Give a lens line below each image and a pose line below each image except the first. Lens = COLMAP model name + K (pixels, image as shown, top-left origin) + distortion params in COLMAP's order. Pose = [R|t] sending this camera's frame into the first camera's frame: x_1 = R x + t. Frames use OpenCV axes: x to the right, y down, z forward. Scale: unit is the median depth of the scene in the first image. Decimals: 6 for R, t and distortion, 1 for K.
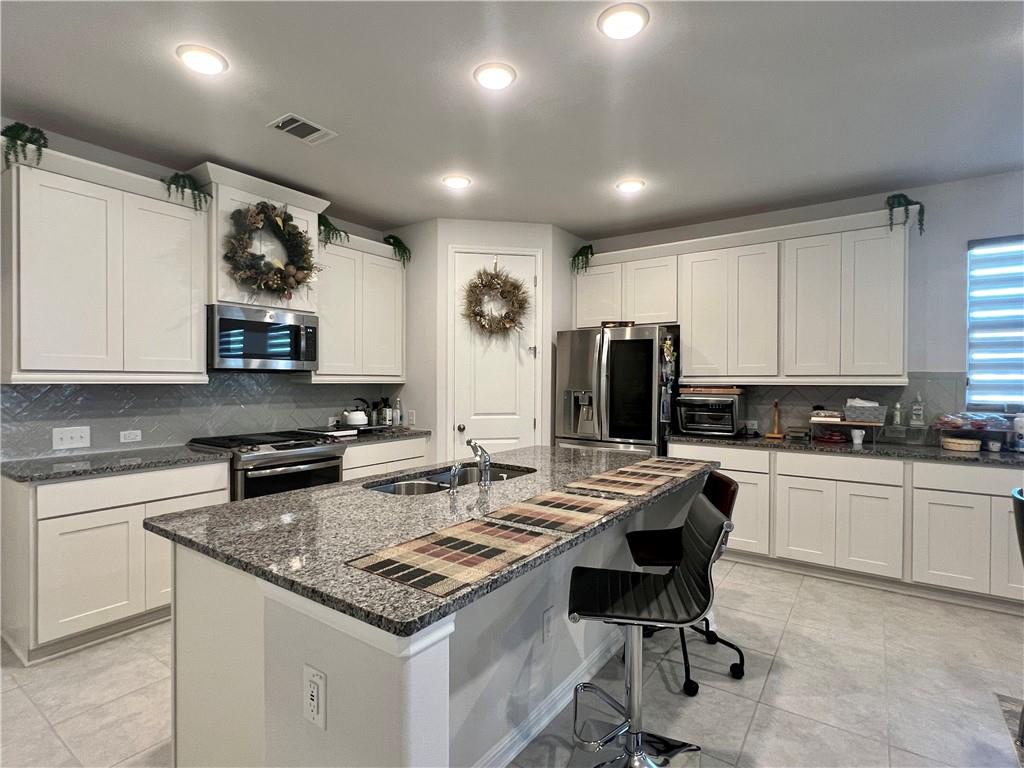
lens RADIAL K [[513.7, 0, 511.0], [0, 513.7, 383.6], [0, 0, 1]] dist [0.001803, -0.000250]
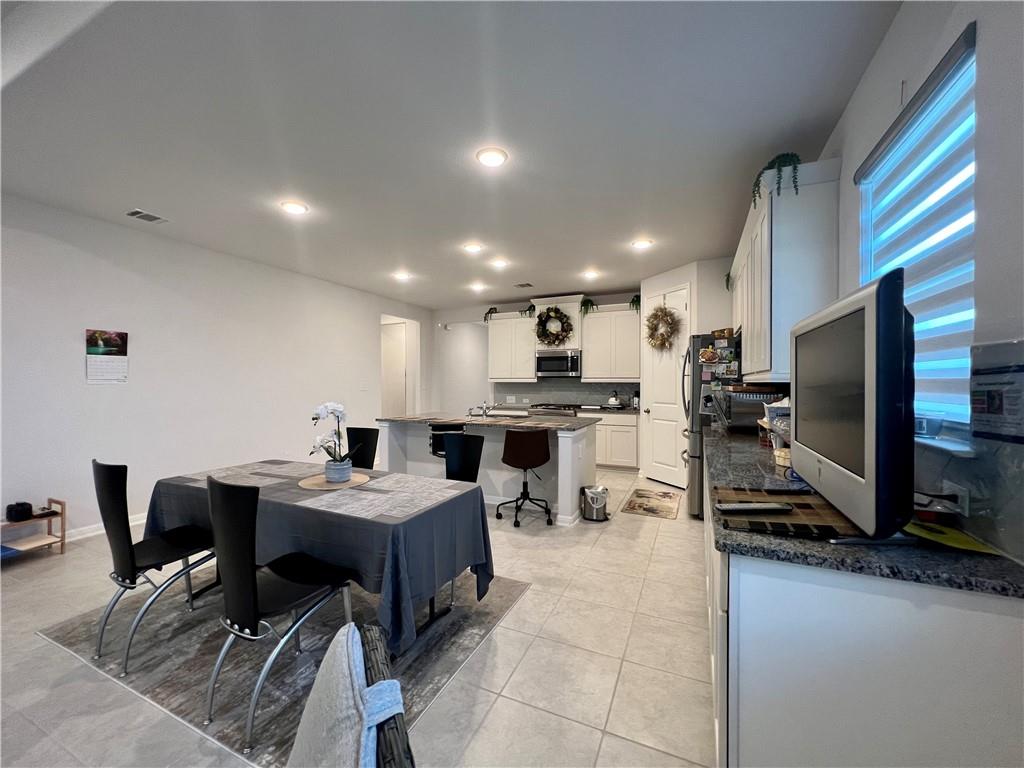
lens RADIAL K [[410.2, 0, 510.4], [0, 410.2, 384.5], [0, 0, 1]] dist [-0.009711, 0.000068]
pose [[0.185958, 0.004151, -0.982549, 1.281285], [-0.003931, 0.999986, 0.003480, 0.004204], [0.982550, 0.003215, 0.185972, 0.427880]]
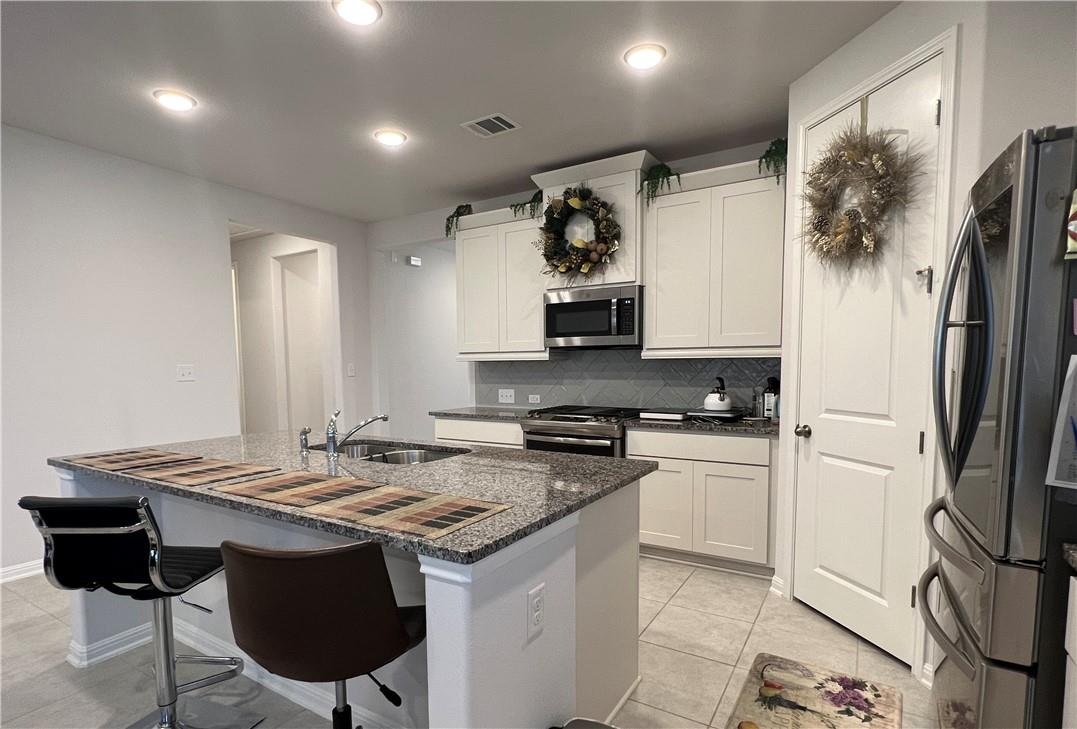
lens RADIAL K [[536.9, 0, 536.4], [0, 536.9, 408.4], [0, 0, 1]] dist [-0.001481, -0.000406]
pose [[0.068810, 0.079838, -0.994430, 0.607456], [0.004216, 0.996760, 0.080316, 0.010791], [0.997621, -0.009719, 0.068251, 0.788184]]
